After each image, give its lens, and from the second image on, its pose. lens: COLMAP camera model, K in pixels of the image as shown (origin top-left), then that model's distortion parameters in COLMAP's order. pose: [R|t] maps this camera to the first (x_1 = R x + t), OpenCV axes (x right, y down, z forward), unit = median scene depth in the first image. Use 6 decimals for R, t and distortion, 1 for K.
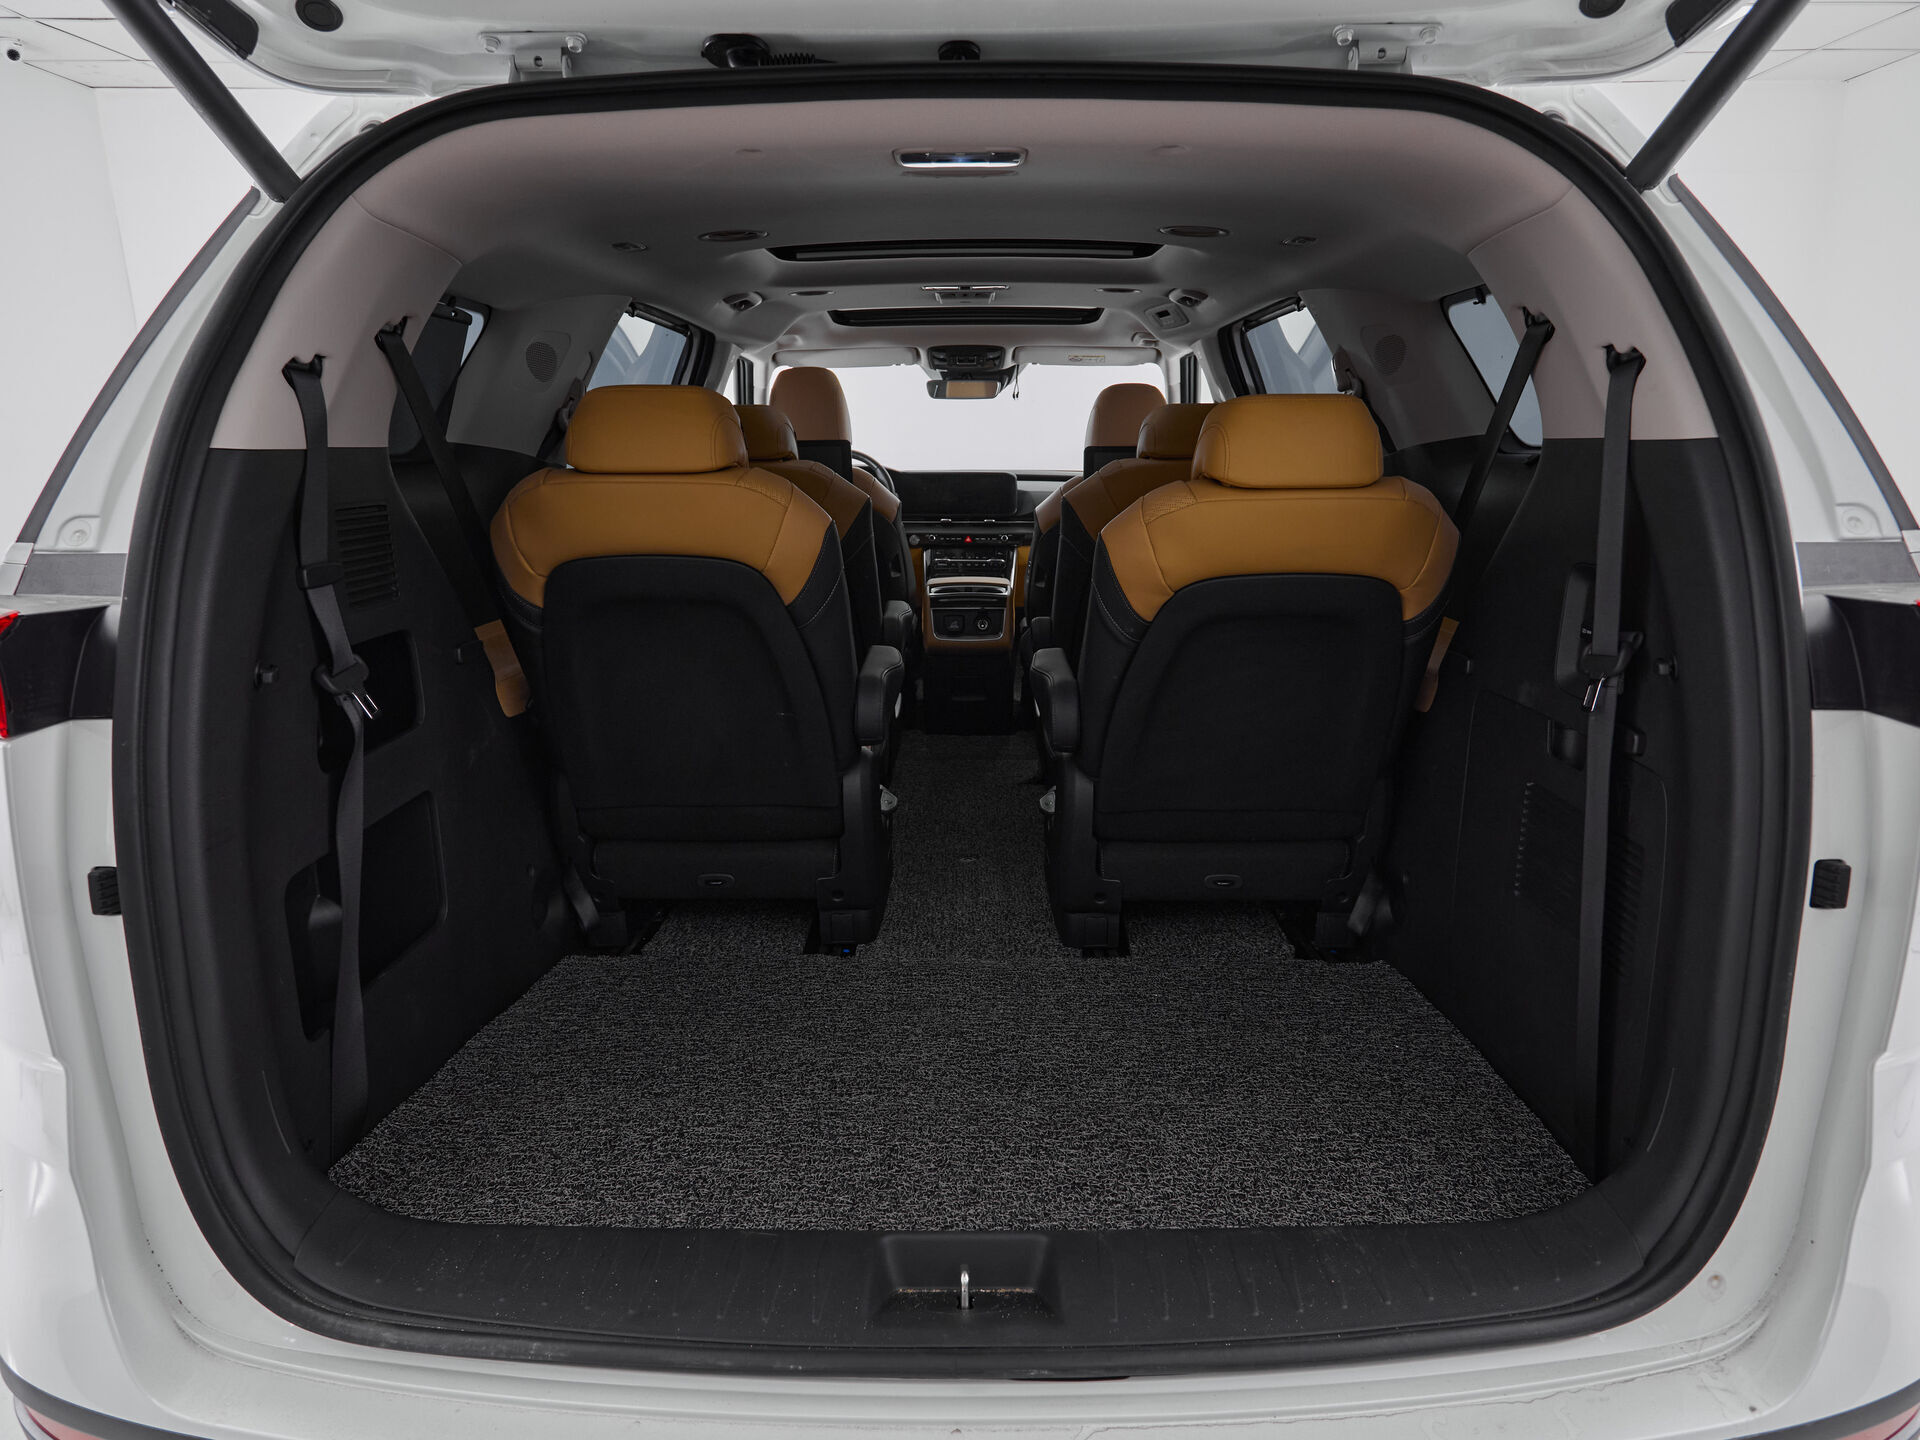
lens RADIAL K [[1107.3, 0, 947.4], [0, 1107.3, 723.6], [0, 0, 1]] dist [-0.003260, -0.000231]
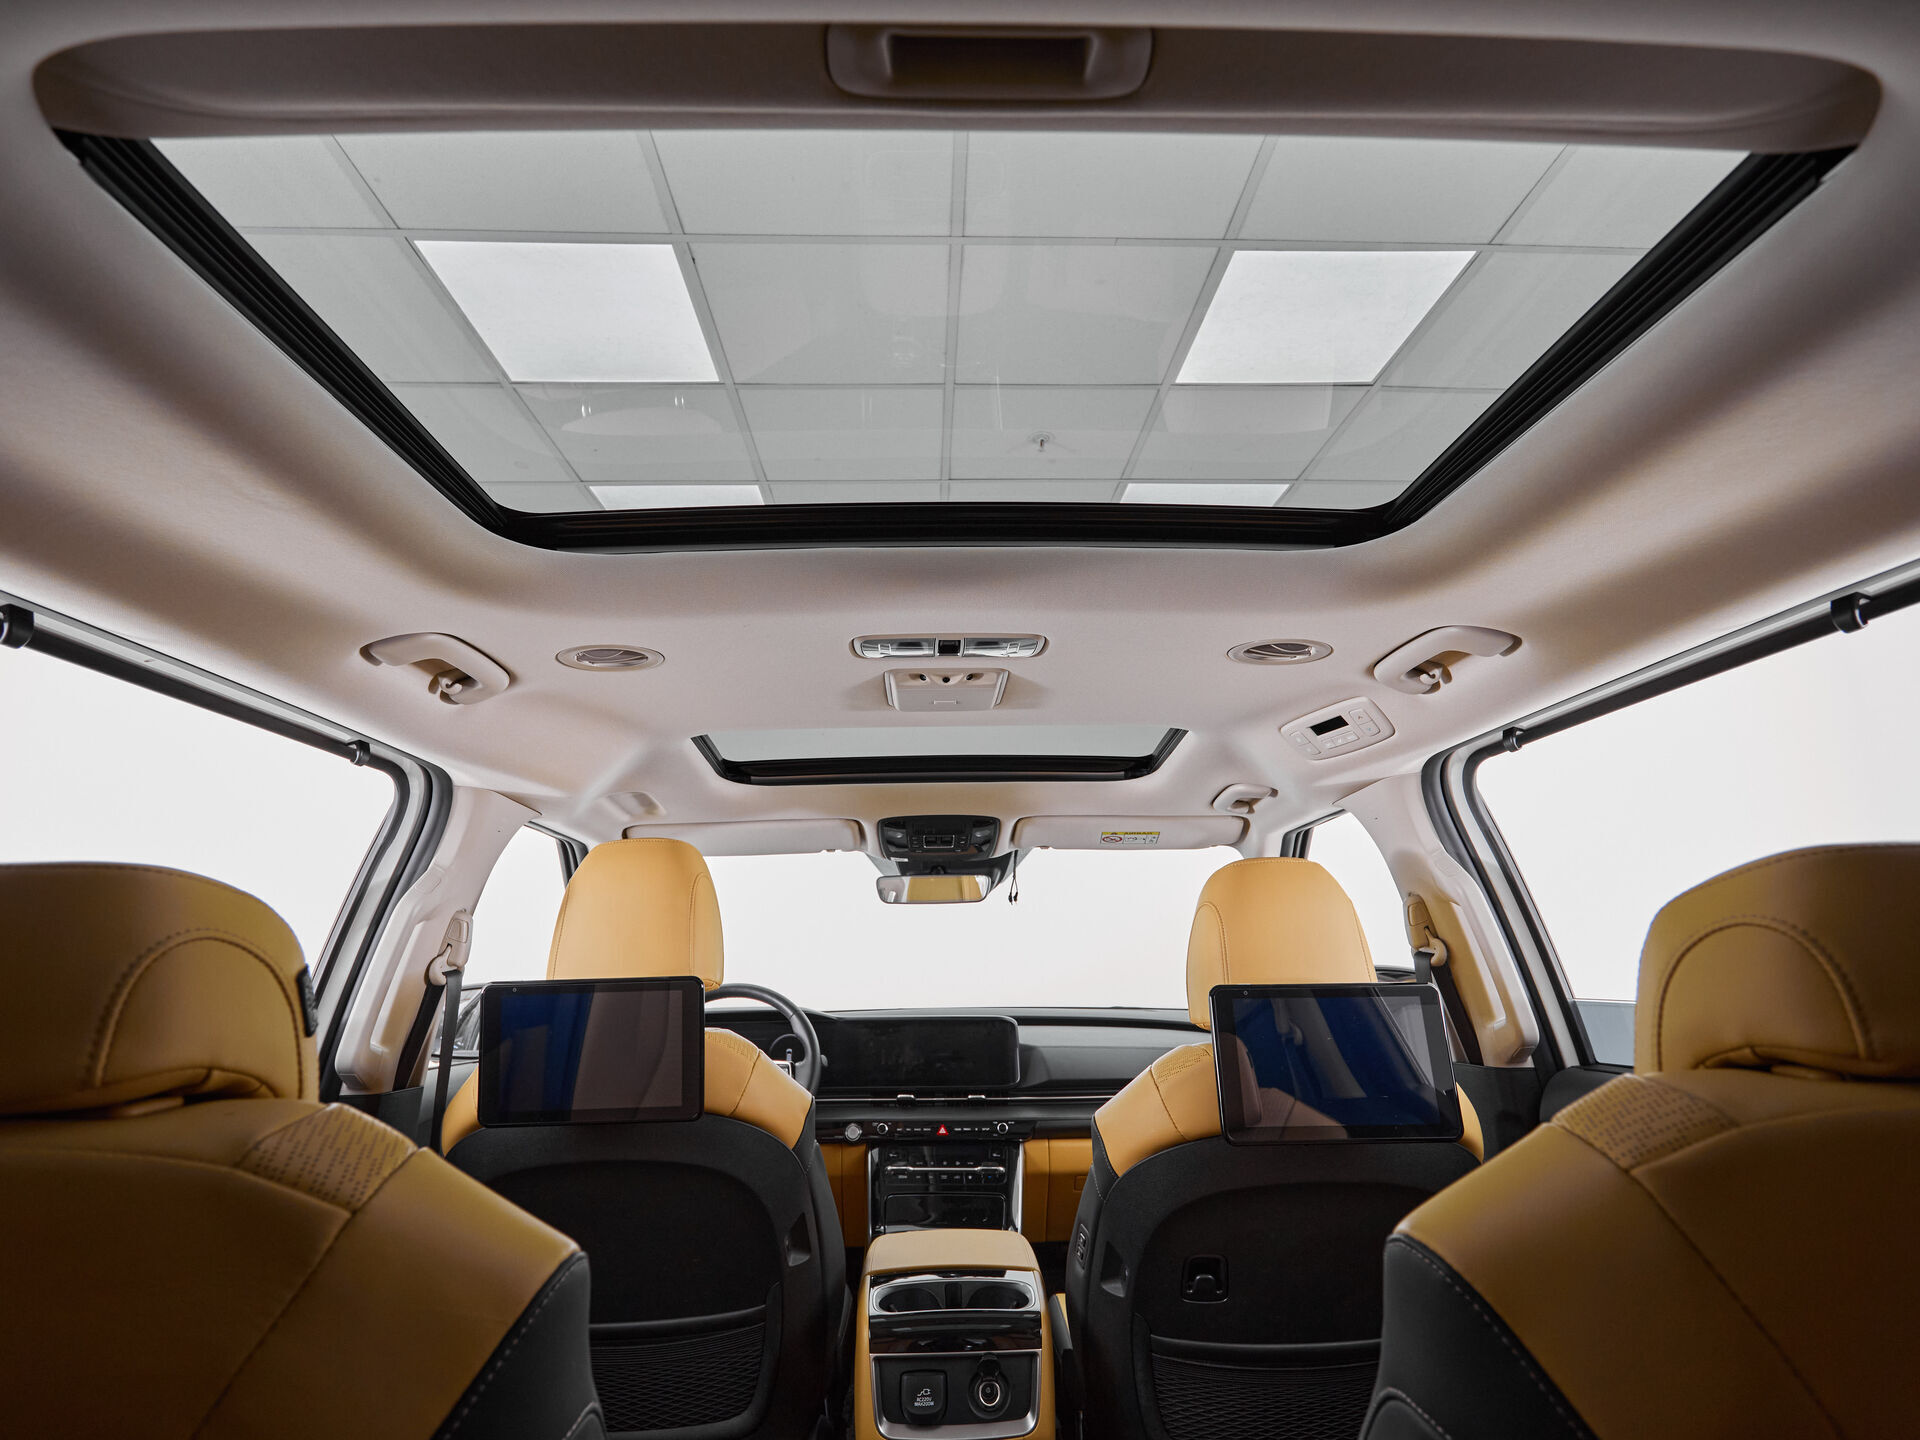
lens RADIAL K [[1003.7, 0, 960.7], [0, 1003.7, 730.2], [0, 0, 1]] dist [0.005931, -0.004175]
pose [[0.998576, 0.003004, 0.053257, -0.001136], [0.021463, 0.891399, -0.452711, -0.118793], [-0.048834, 0.453210, 0.890065, 0.436137]]
